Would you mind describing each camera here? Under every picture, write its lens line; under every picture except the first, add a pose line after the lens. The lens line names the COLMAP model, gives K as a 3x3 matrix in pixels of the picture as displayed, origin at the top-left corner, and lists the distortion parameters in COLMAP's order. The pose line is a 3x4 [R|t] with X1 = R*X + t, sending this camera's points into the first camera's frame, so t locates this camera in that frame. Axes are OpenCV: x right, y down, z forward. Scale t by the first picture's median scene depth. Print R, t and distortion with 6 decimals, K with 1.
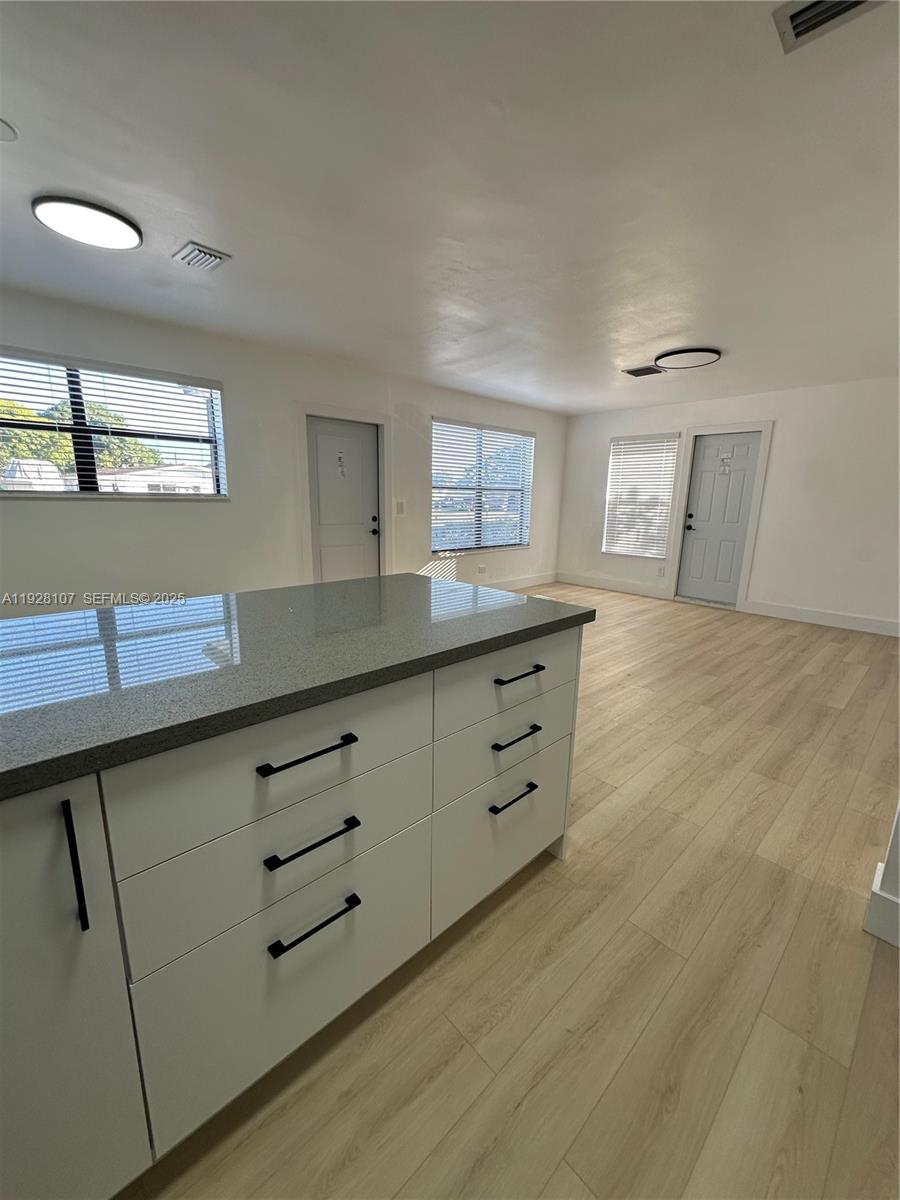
lens RADIAL K [[478.0, 0, 451.1], [0, 478.0, 598.0], [0, 0, 1]] dist [-0.003398, -0.000165]
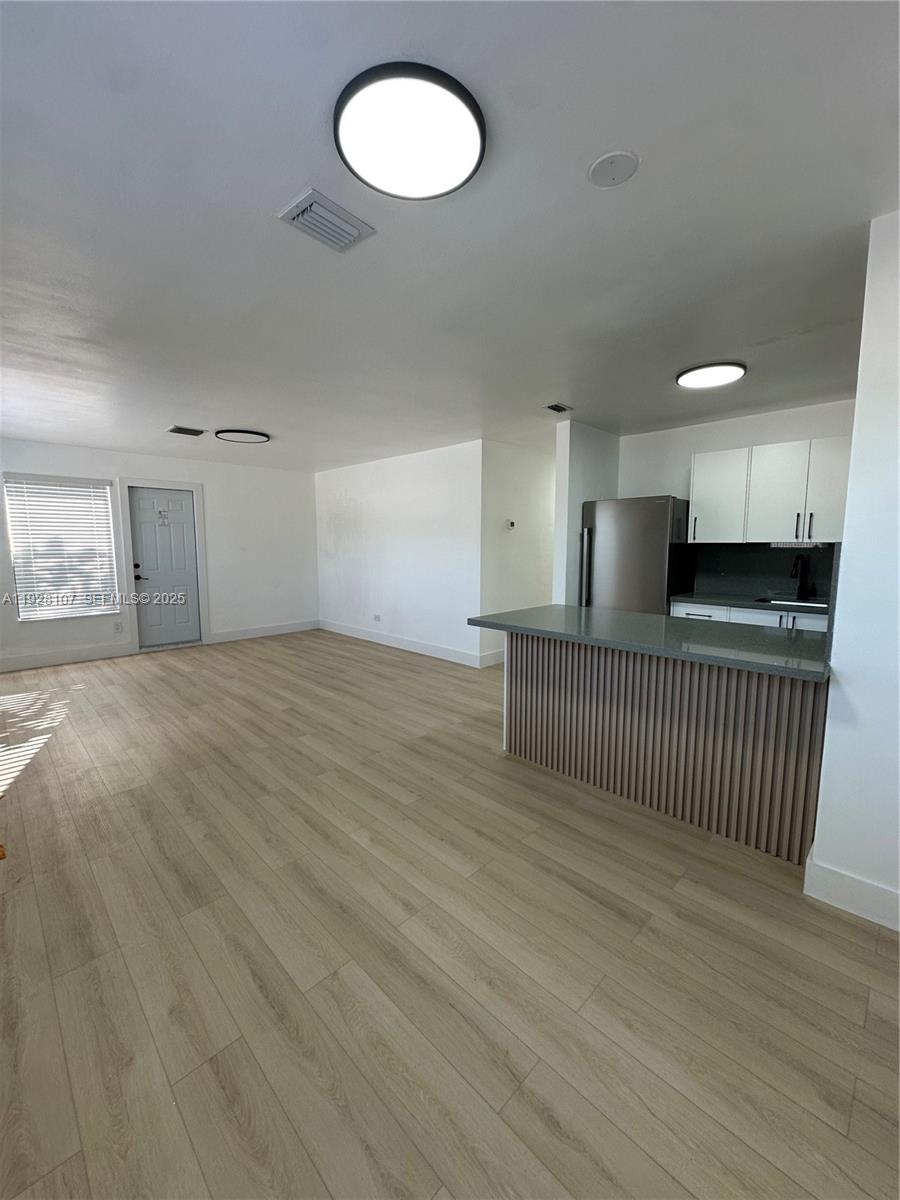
lens RADIAL K [[478.0, 0, 451.1], [0, 478.0, 598.0], [0, 0, 1]] dist [-0.003398, -0.000165]
pose [[-0.030478, -0.134005, 0.990512, -0.579615], [0.206662, 0.968715, 0.137415, -0.125189], [-0.977938, 0.208889, -0.001831, 0.438426]]
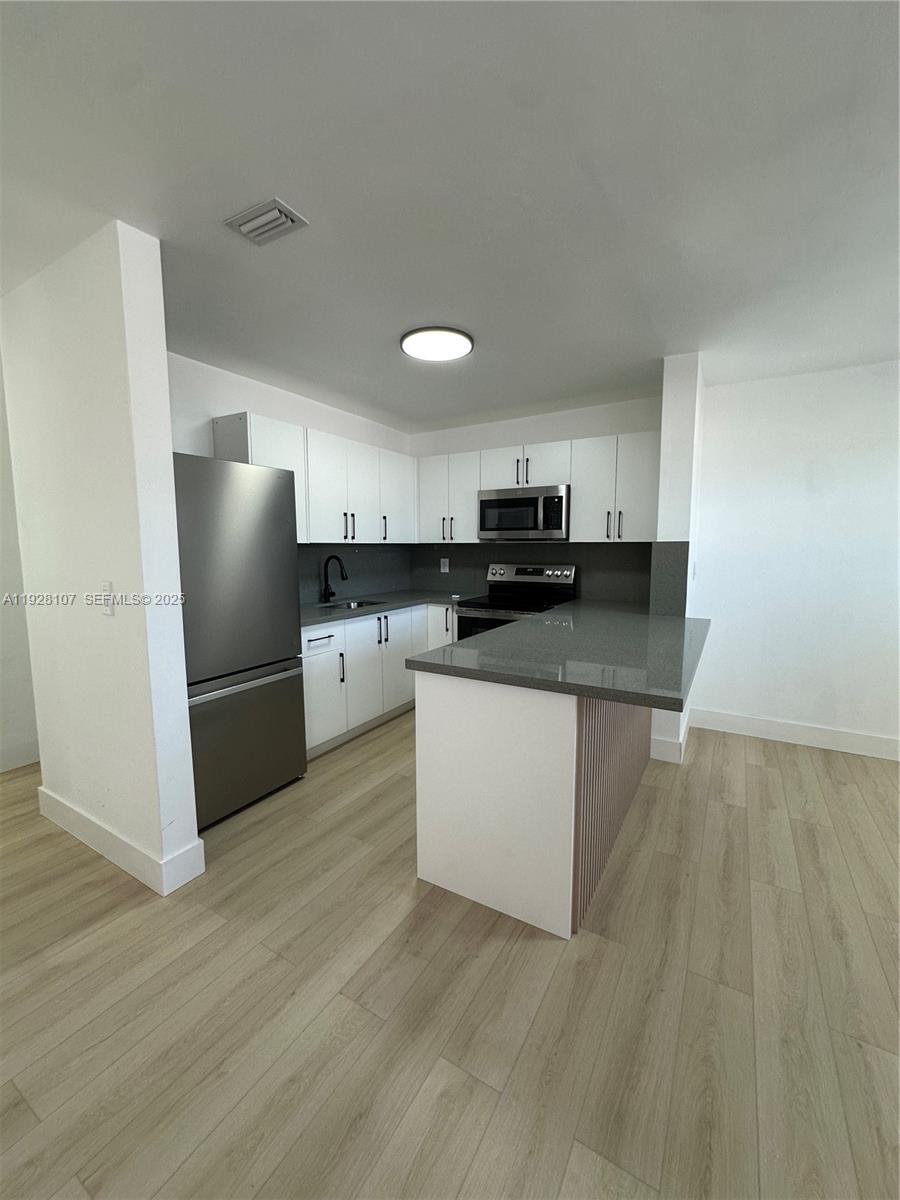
lens RADIAL K [[478.0, 0, 451.1], [0, 478.0, 598.0], [0, 0, 1]] dist [-0.003398, -0.000165]
pose [[-0.960350, 0.011470, -0.278560, 0.154407], [-0.074820, 0.951898, 0.297141, -0.141909], [0.268569, 0.306202, -0.913297, 0.608767]]
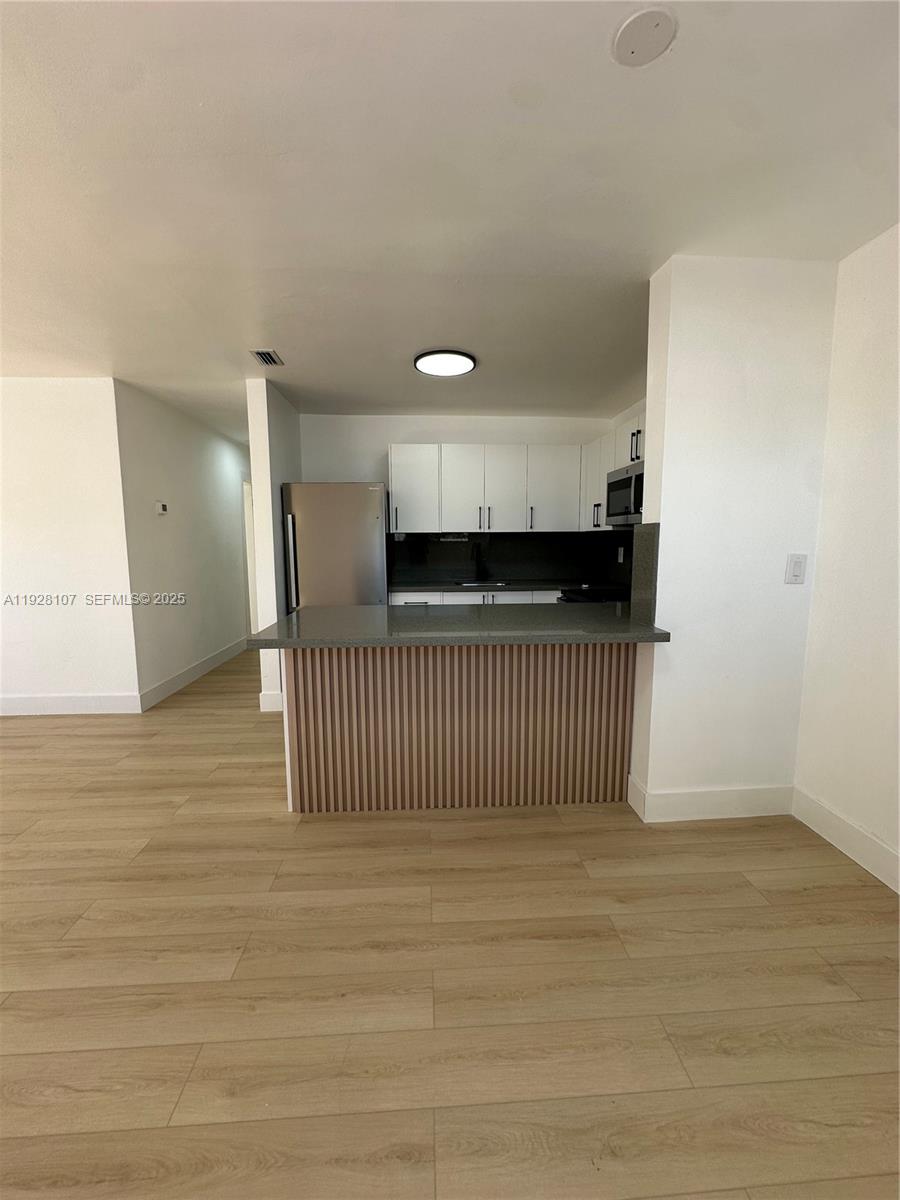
lens RADIAL K [[478.0, 0, 451.1], [0, 478.0, 598.0], [0, 0, 1]] dist [-0.003398, -0.000165]
pose [[-0.769026, -0.092776, 0.632449, -0.379804], [0.121242, 0.950280, 0.286824, -0.136452], [-0.627614, 0.297254, -0.719542, 0.576607]]
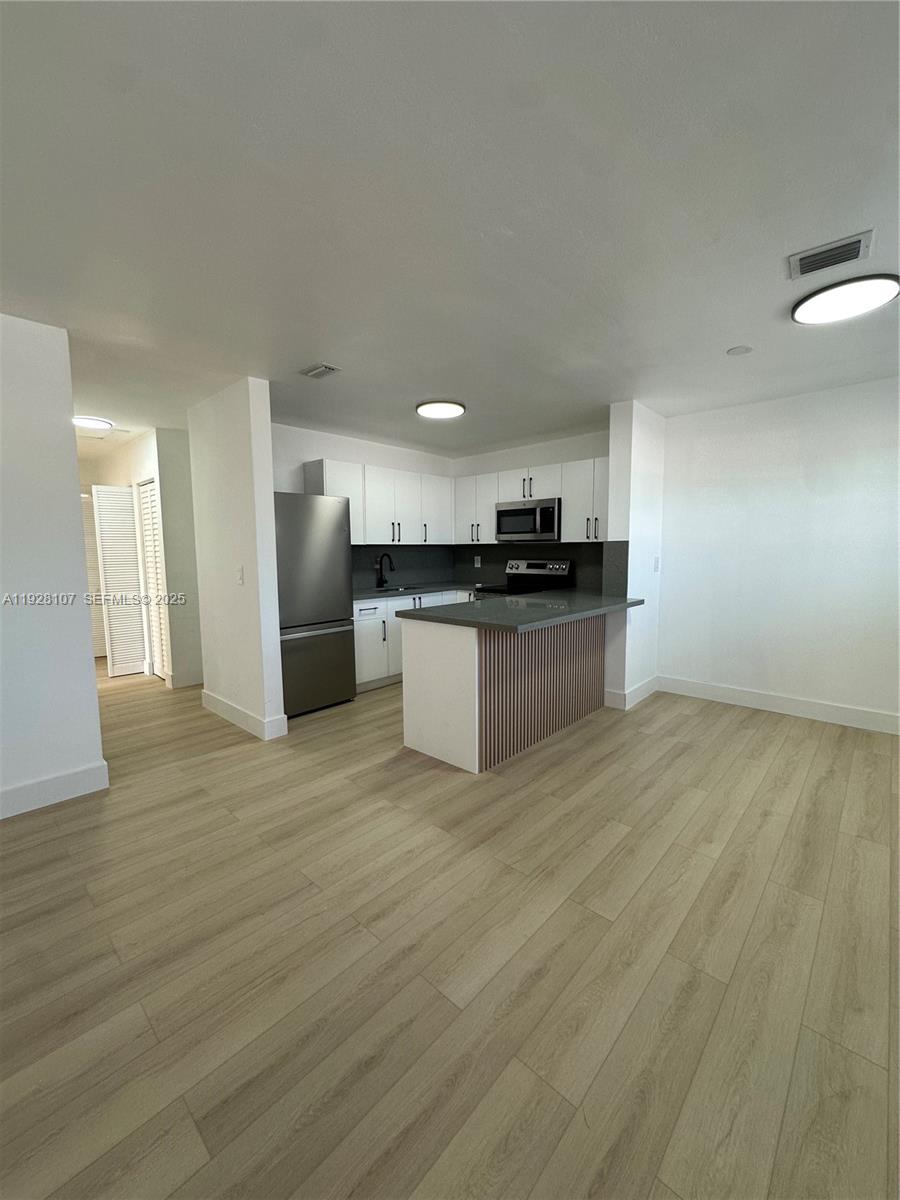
lens RADIAL K [[478.0, 0, 451.1], [0, 478.0, 598.0], [0, 0, 1]] dist [-0.003398, -0.000165]
pose [[-0.997166, -0.004303, -0.075106, 0.064823], [-0.026935, 0.952603, 0.303022, -0.191176], [0.070242, 0.304187, -0.950019, 0.859950]]
